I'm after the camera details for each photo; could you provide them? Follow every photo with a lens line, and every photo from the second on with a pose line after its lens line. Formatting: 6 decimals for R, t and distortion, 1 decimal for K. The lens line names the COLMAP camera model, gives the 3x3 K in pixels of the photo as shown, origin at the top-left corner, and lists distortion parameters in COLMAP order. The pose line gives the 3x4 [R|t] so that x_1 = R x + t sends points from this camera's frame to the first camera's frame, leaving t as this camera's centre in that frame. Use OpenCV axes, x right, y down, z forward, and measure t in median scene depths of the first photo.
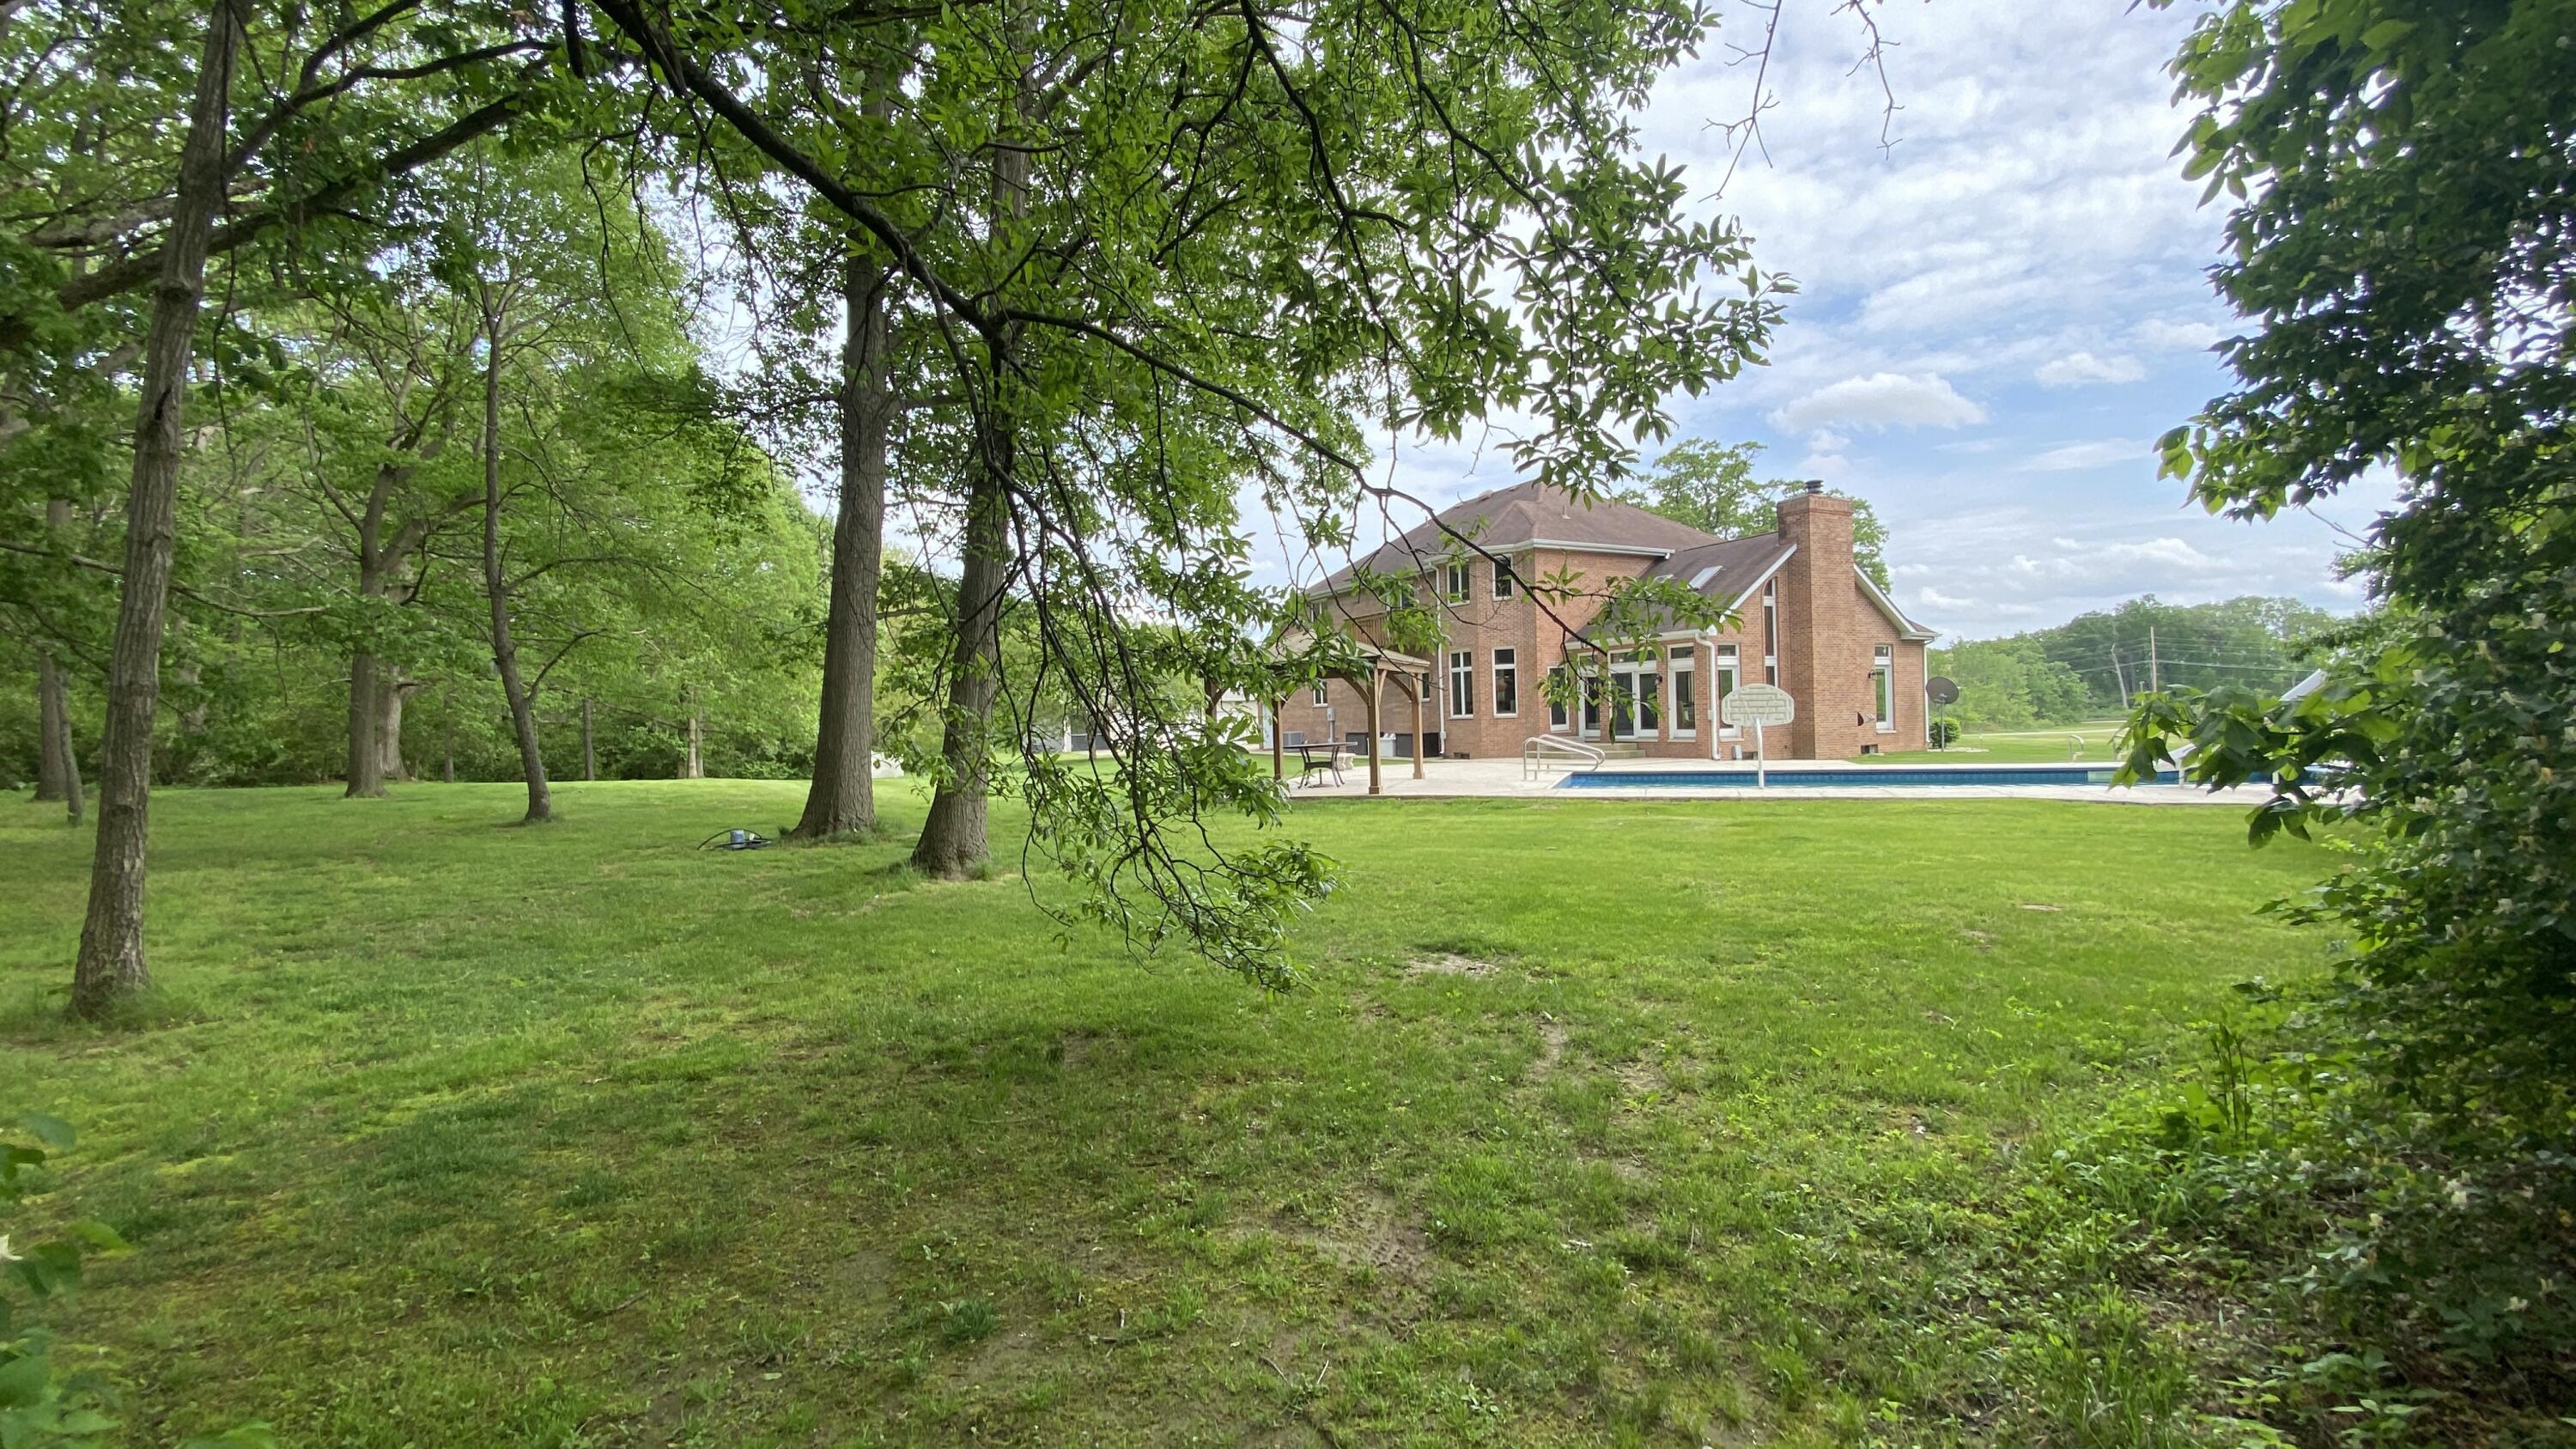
lens RADIAL K [[994.9, 0, 1255.7], [0, 994.9, 734.7], [0, 0, 1]] dist [-0.000285, -0.012139]
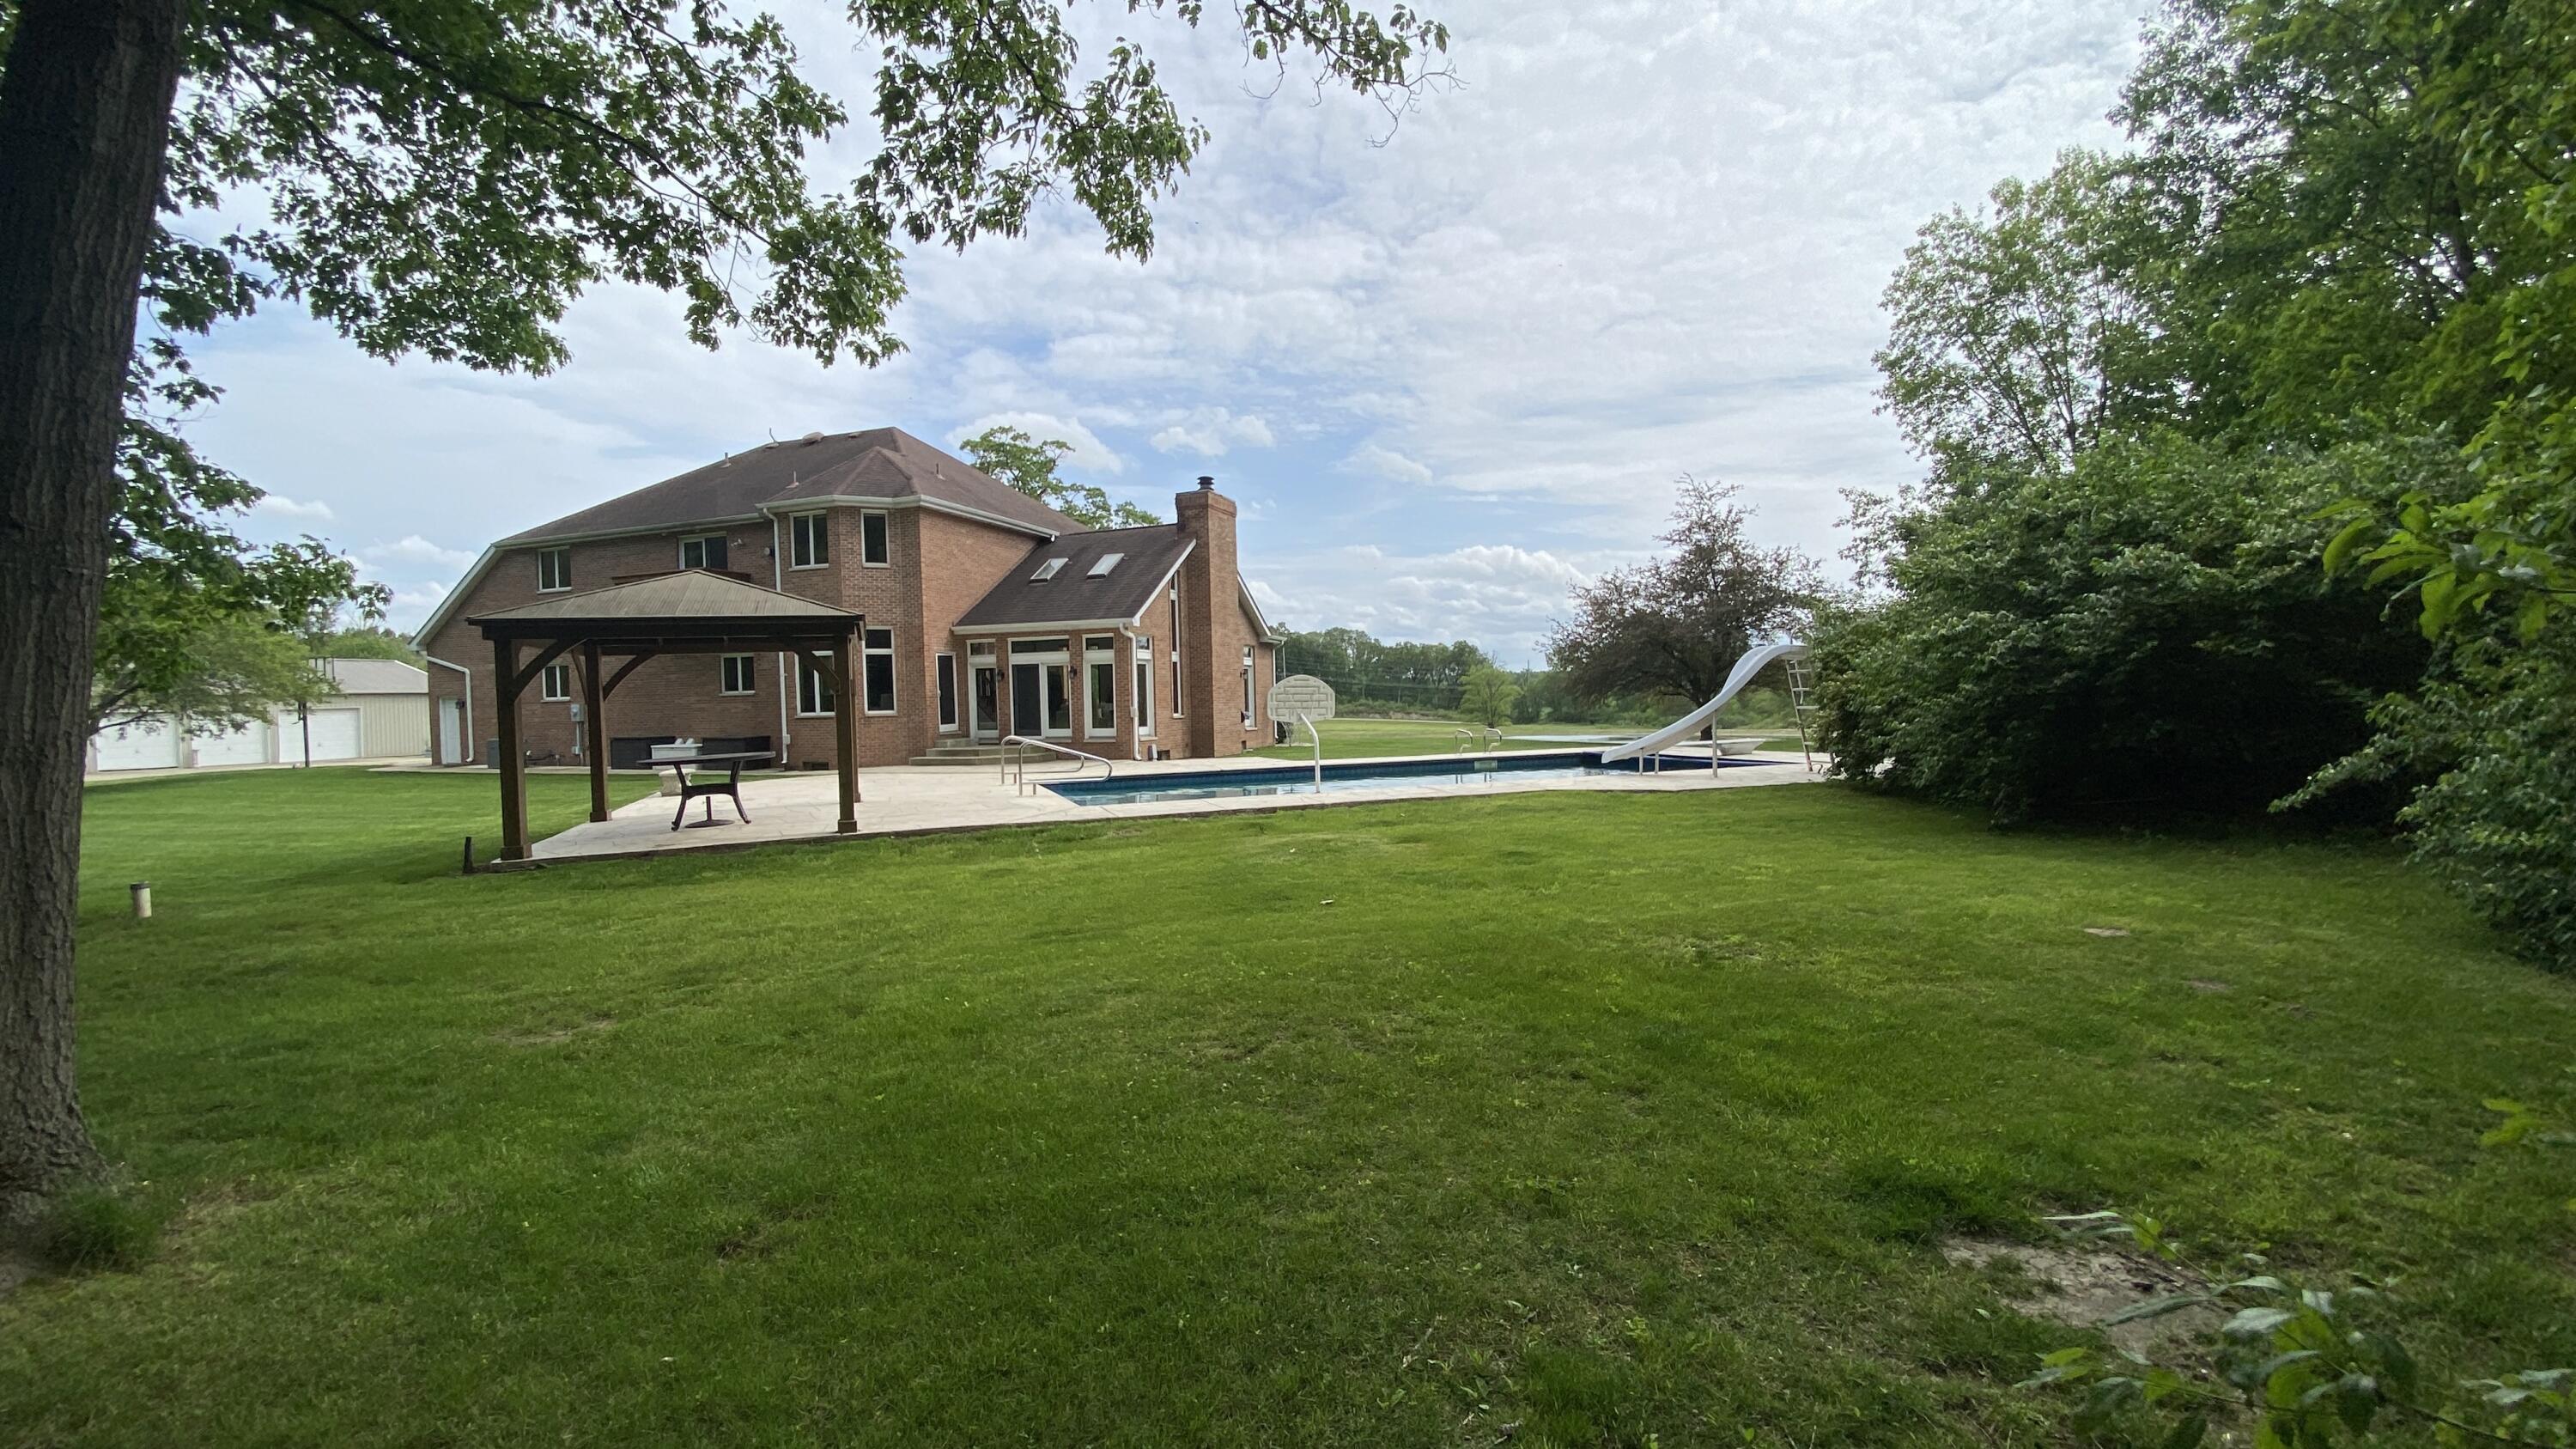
lens RADIAL K [[994.9, 0, 1255.7], [0, 994.9, 734.7], [0, 0, 1]] dist [-0.000285, -0.012139]
pose [[0.720568, -0.011452, 0.693290, -0.097521], [0.012338, 0.999917, 0.003694, -0.000761], [-0.693274, 0.005891, 0.720650, 0.247191]]
